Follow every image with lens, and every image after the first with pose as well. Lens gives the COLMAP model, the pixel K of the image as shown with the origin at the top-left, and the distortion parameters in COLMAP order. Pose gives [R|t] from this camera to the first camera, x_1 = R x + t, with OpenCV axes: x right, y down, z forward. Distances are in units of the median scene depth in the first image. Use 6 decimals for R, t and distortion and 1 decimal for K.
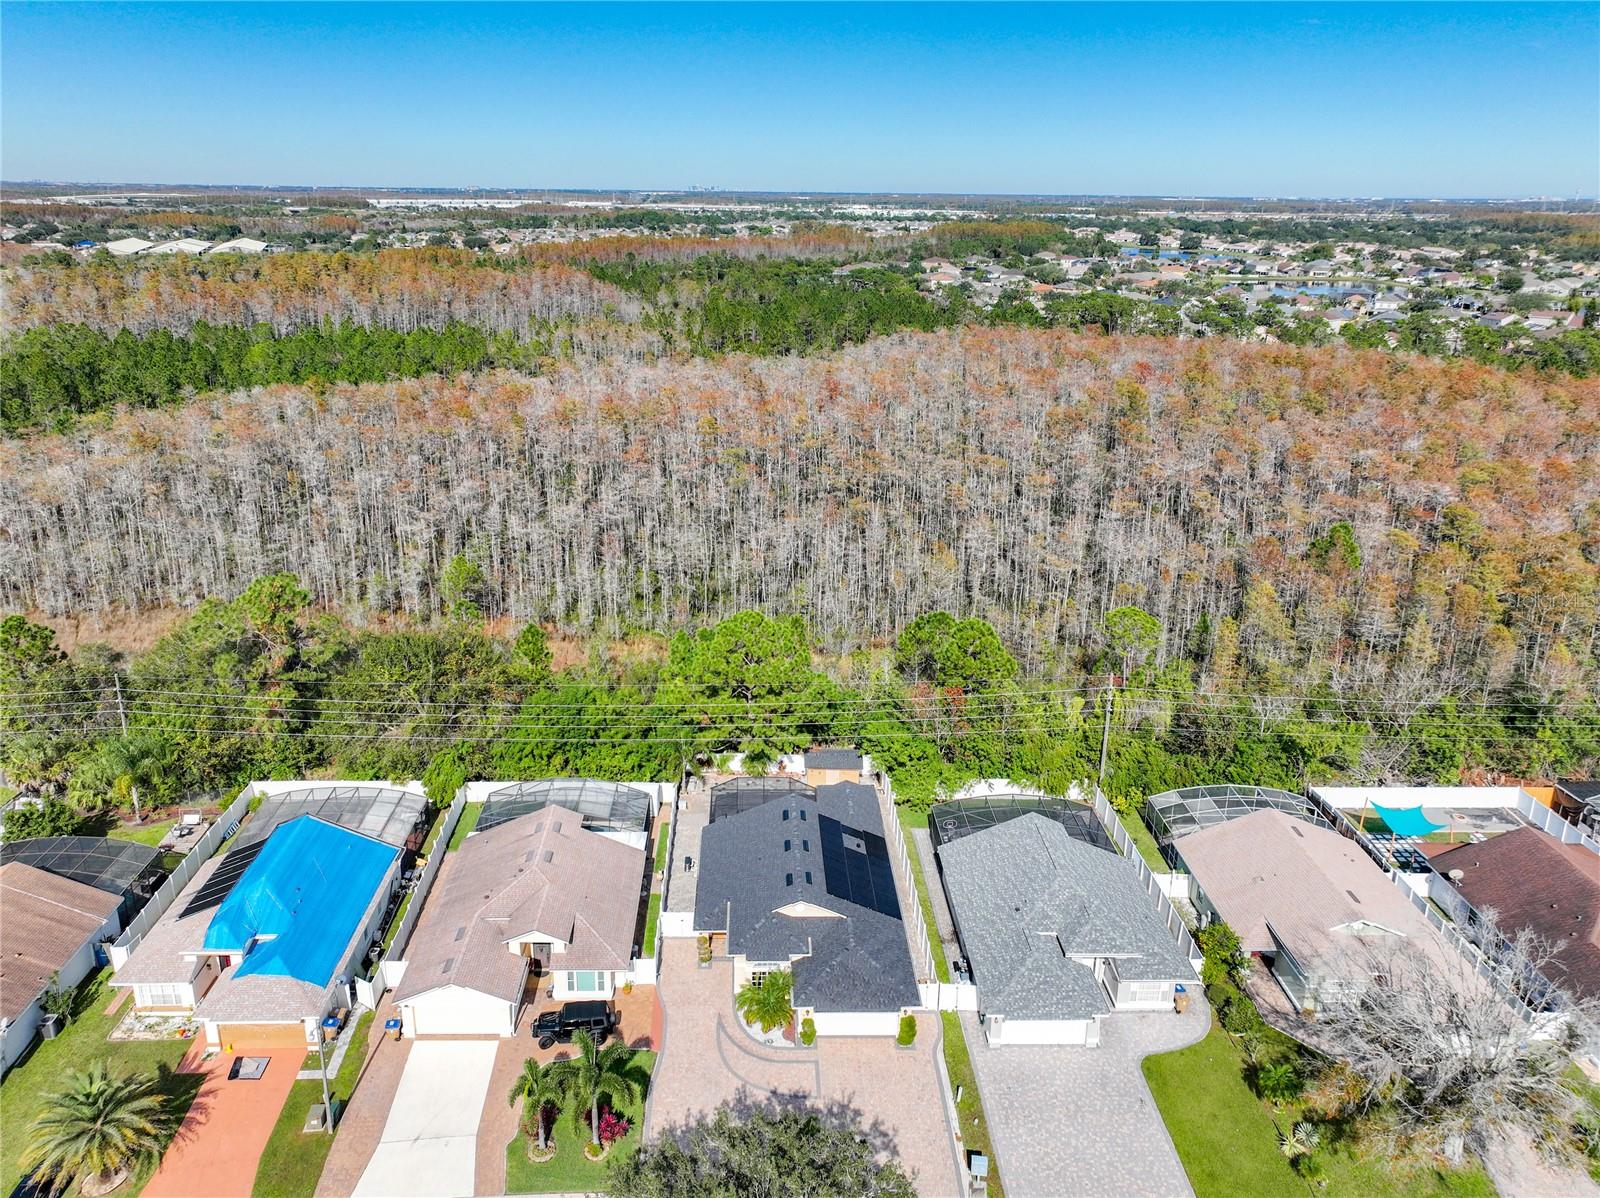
lens RADIAL K [[1149.5, 0, 777.6], [0, 1149.5, 534.6], [0, 0, 1]] dist [0.000785, -0.006070]
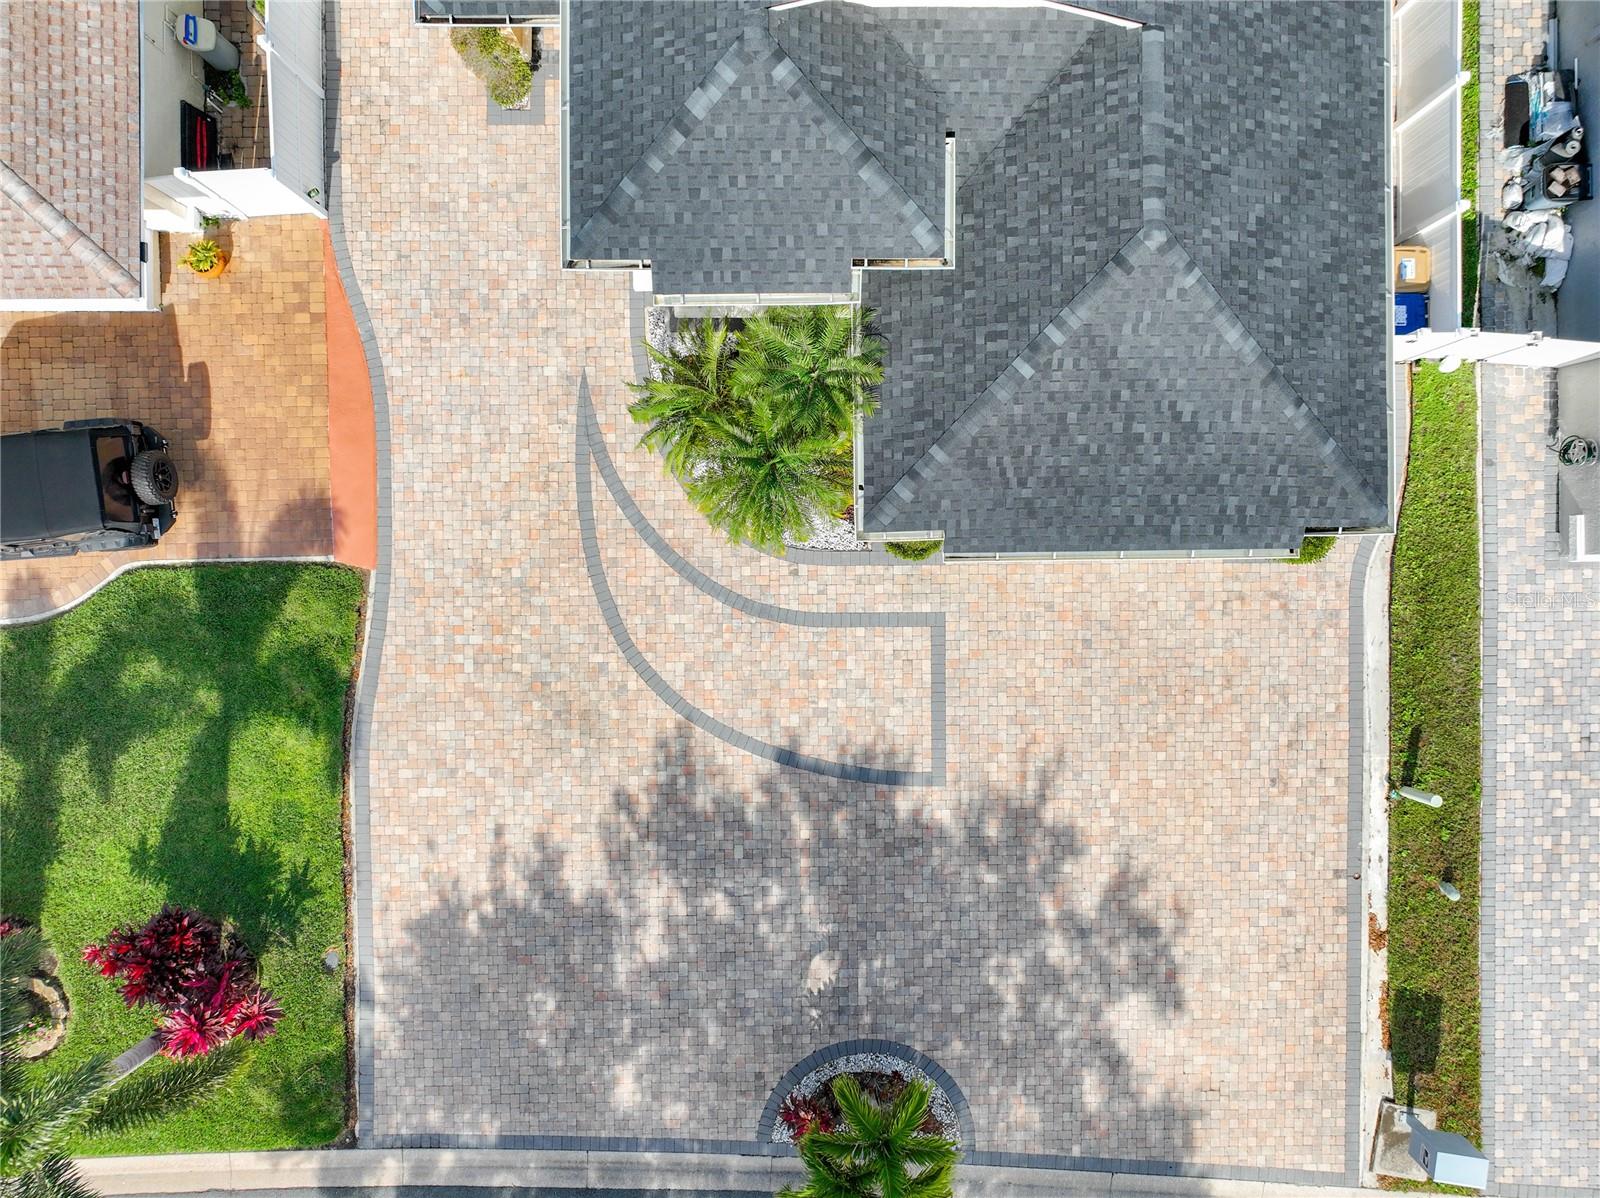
lens RADIAL K [[1124.6, 0, 802.9], [0, 1124.6, 598.0], [0, 0, 1]] dist [-0.000883, 0.017842]
pose [[0.999822, 0.012919, 0.013776, -0.003422], [-0.016987, 0.296406, 0.954911, 0.184377], [0.008253, -0.954975, 0.296572, 0.878959]]
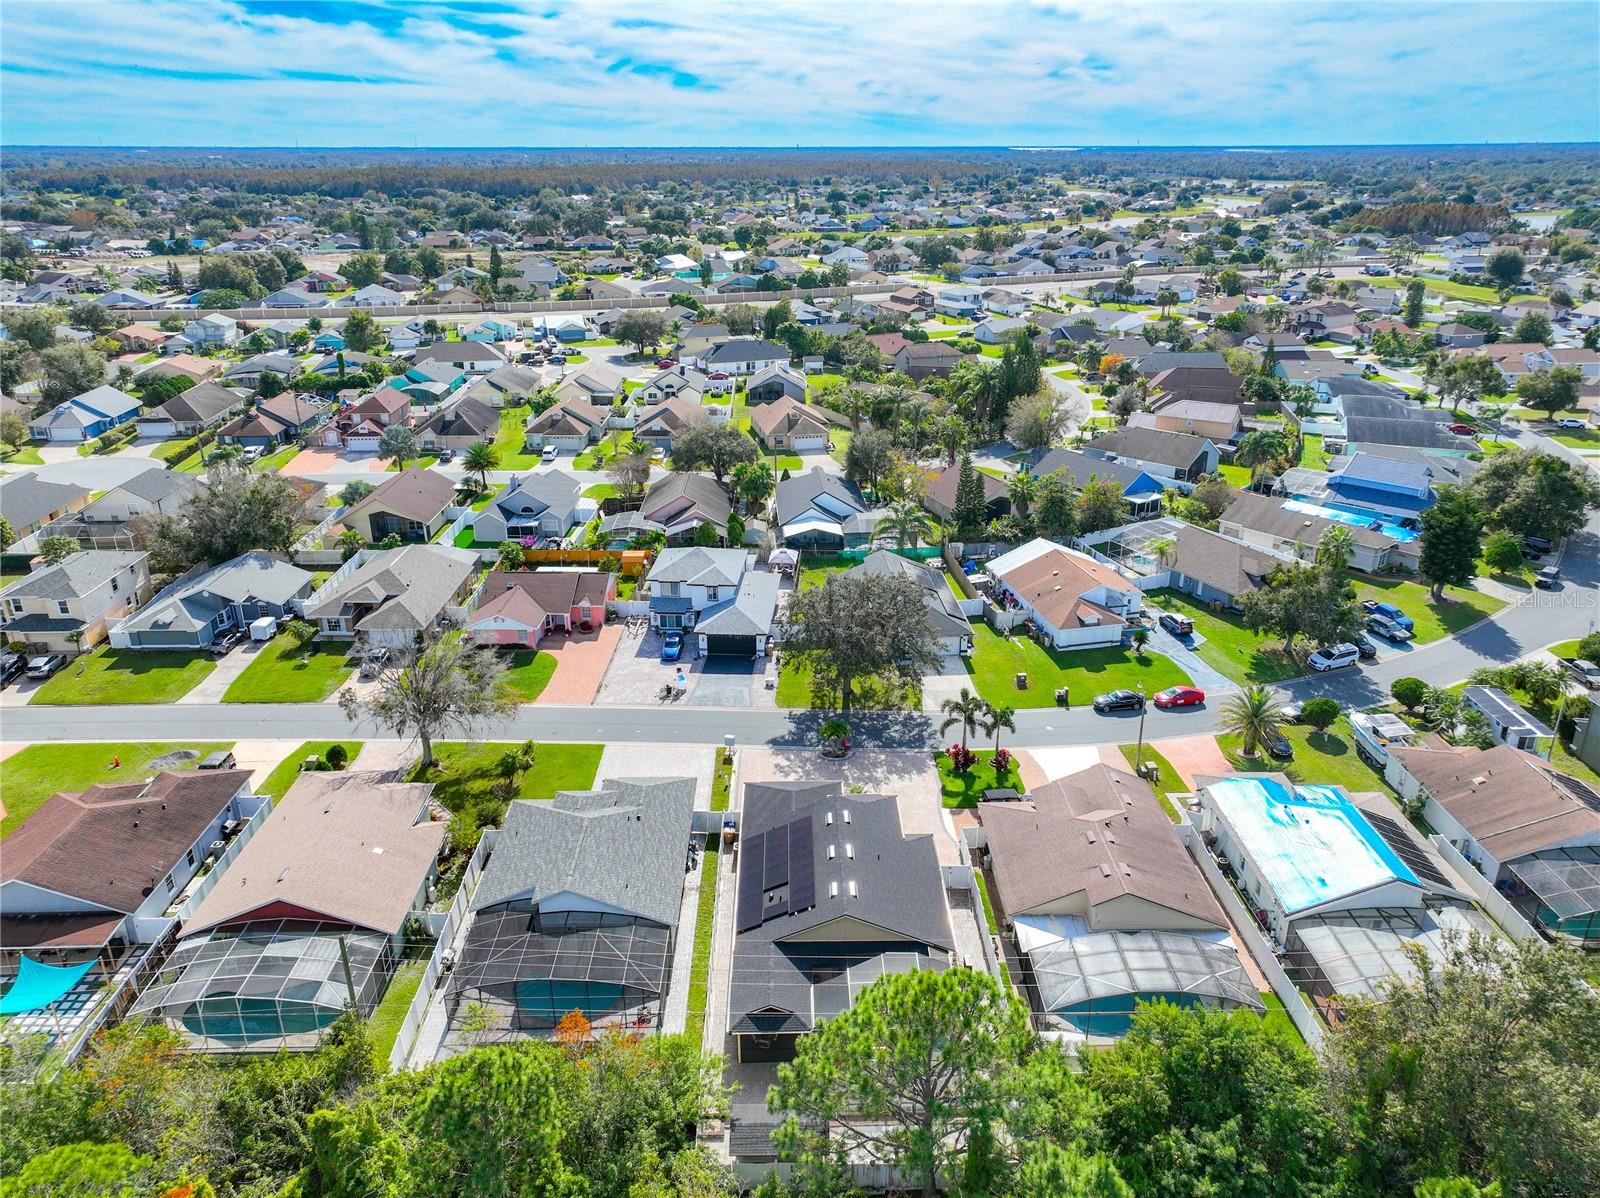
lens RADIAL K [[1124.6, 0, 802.9], [0, 1124.6, 598.0], [0, 0, 1]] dist [-0.000883, 0.017842]
pose [[-0.999922, -0.009664, 0.007876, 0.048357], [-0.002620, 0.780550, 0.625088, -0.540254], [-0.012188, 0.625019, -0.780514, 1.802529]]
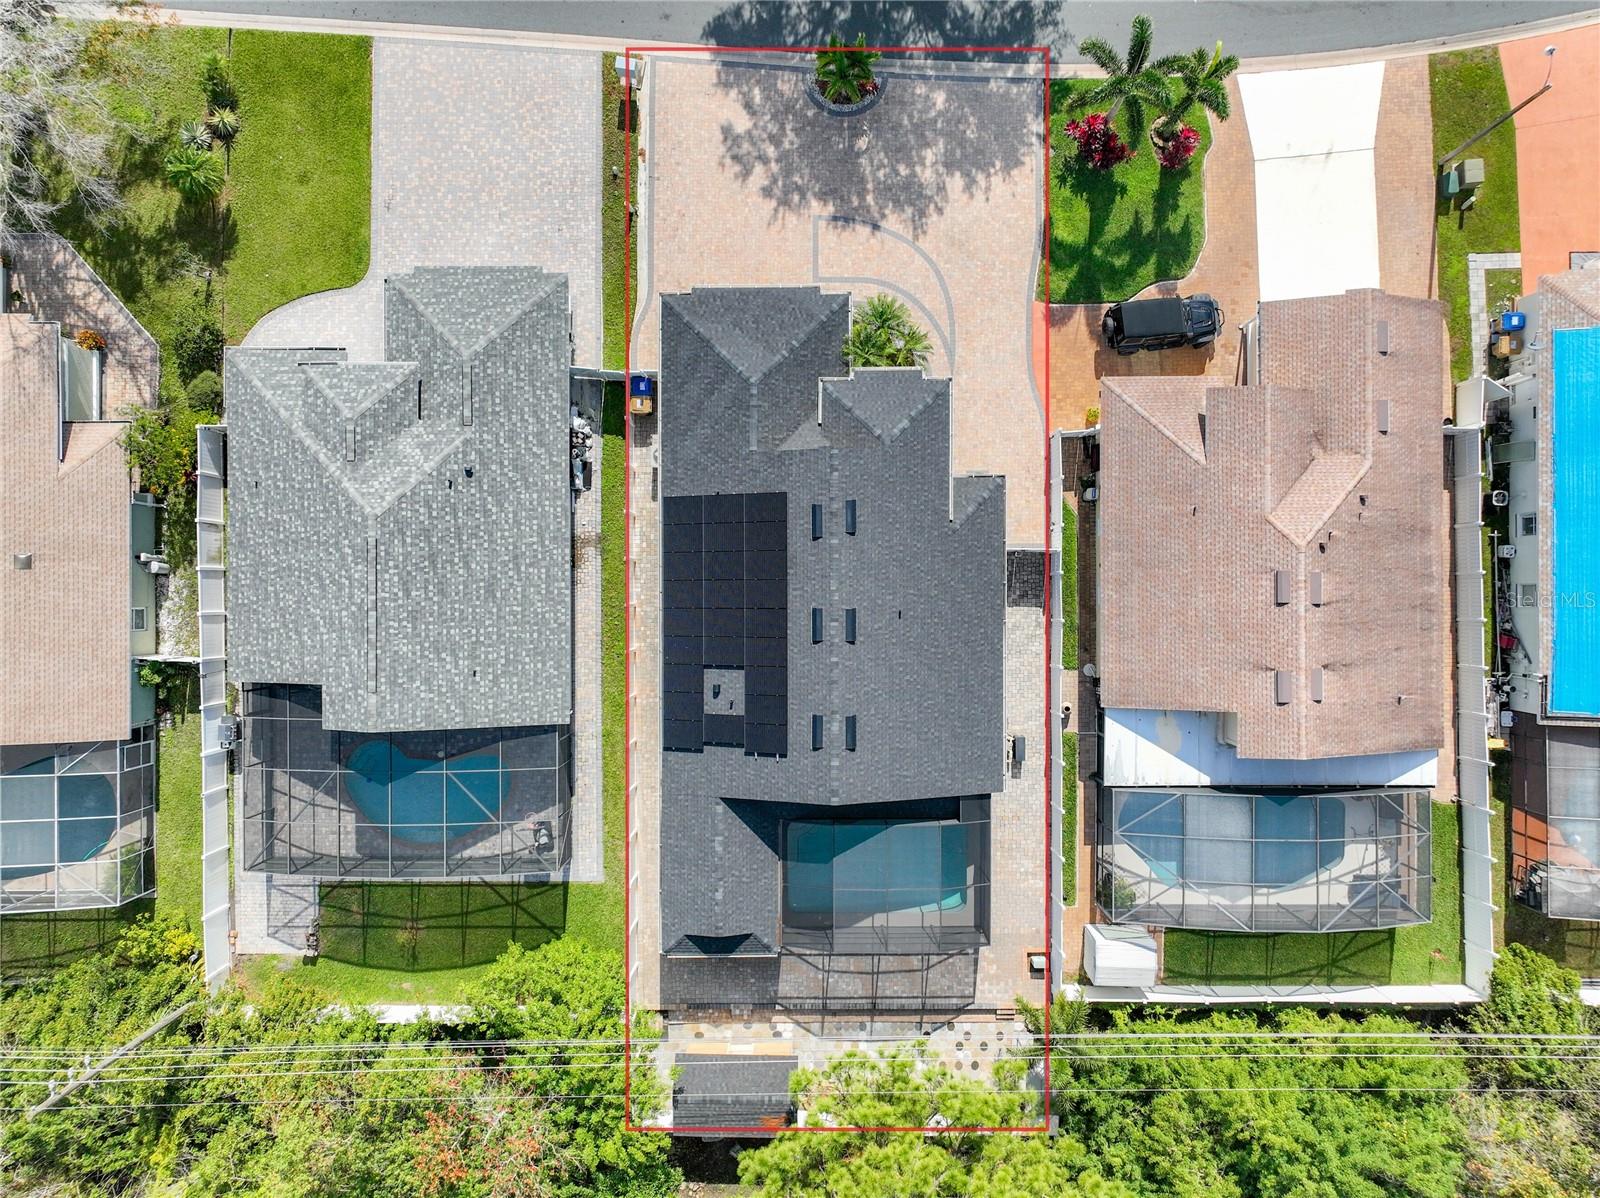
lens RADIAL K [[1124.6, 0, 802.9], [0, 1124.6, 598.0], [0, 0, 1]] dist [-0.000883, 0.017842]
pose [[-0.999673, -0.024670, -0.006778, 0.039903], [0.000798, -0.294890, 0.955531, -0.266138], [-0.025572, 0.955213, 0.294813, 0.936282]]
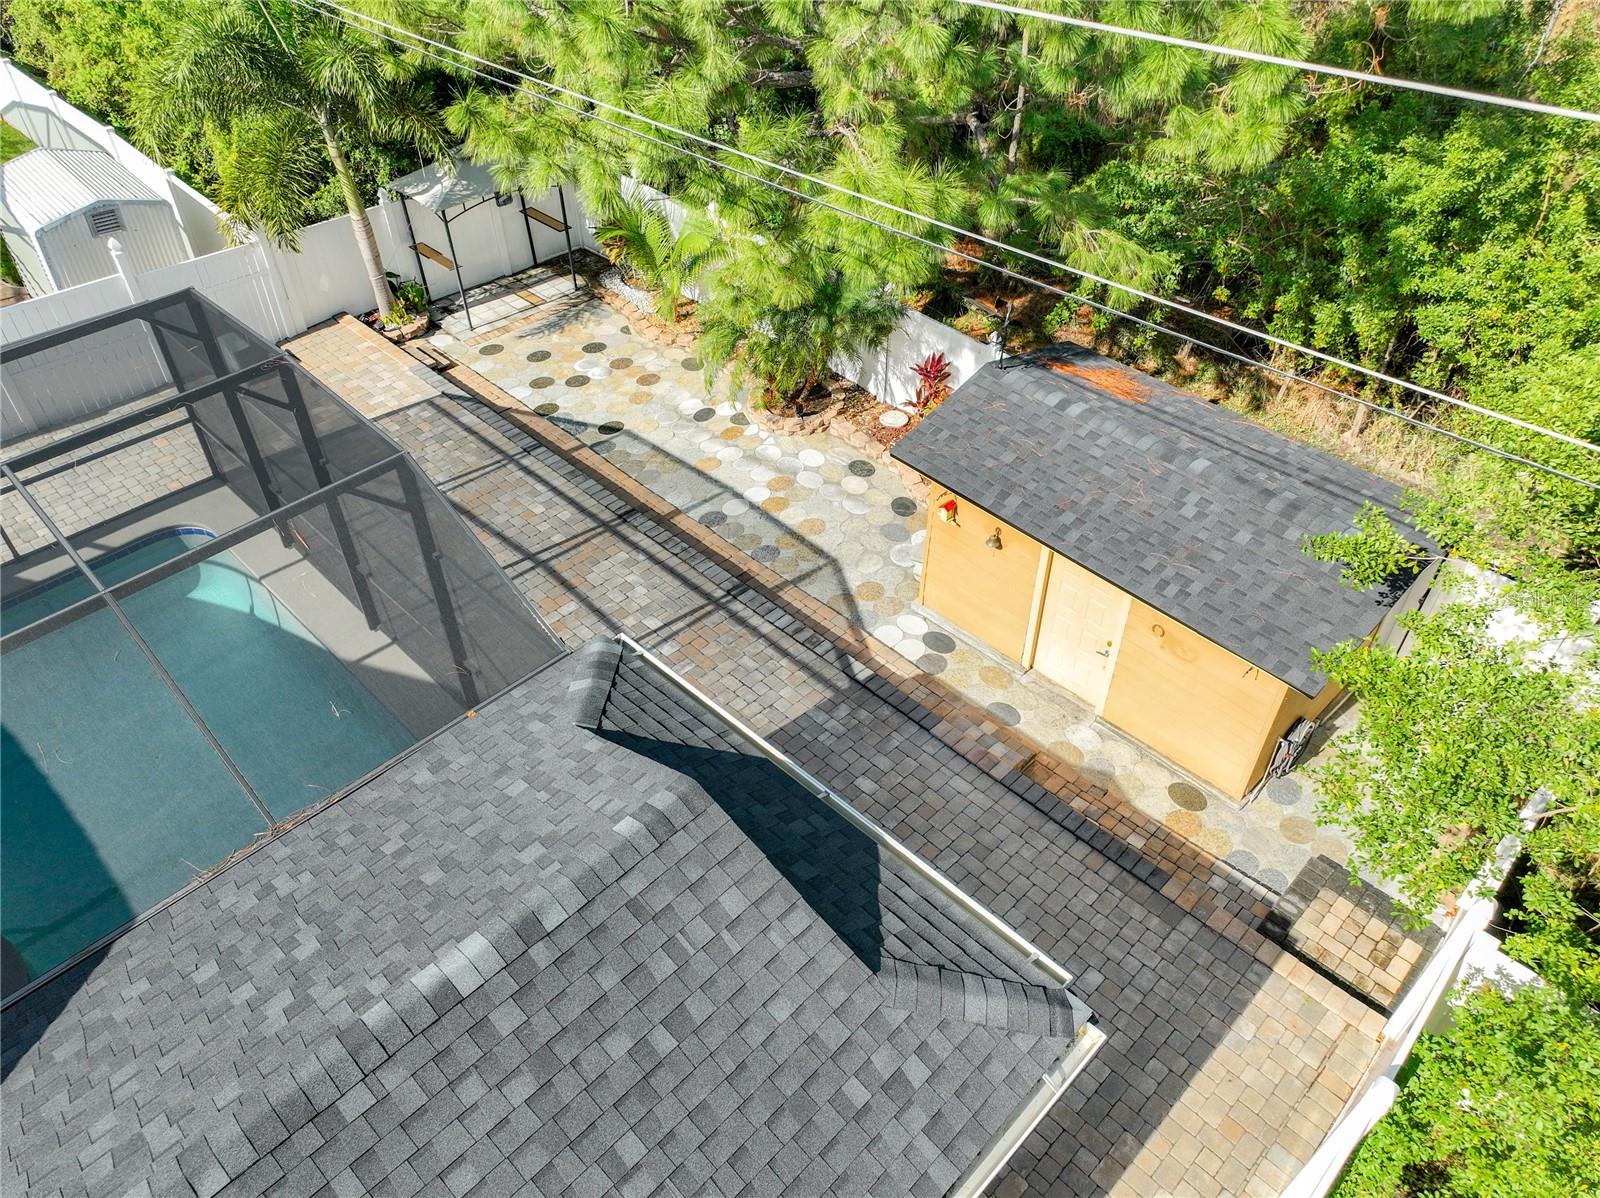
lens RADIAL K [[1124.6, 0, 802.9], [0, 1124.6, 598.0], [0, 0, 1]] dist [-0.000883, 0.017842]
pose [[0.690369, 0.477462, -0.543526, 0.129210], [-0.199199, 0.847702, 0.491651, 0.214024], [0.695493, -0.231151, 0.680338, 1.247497]]
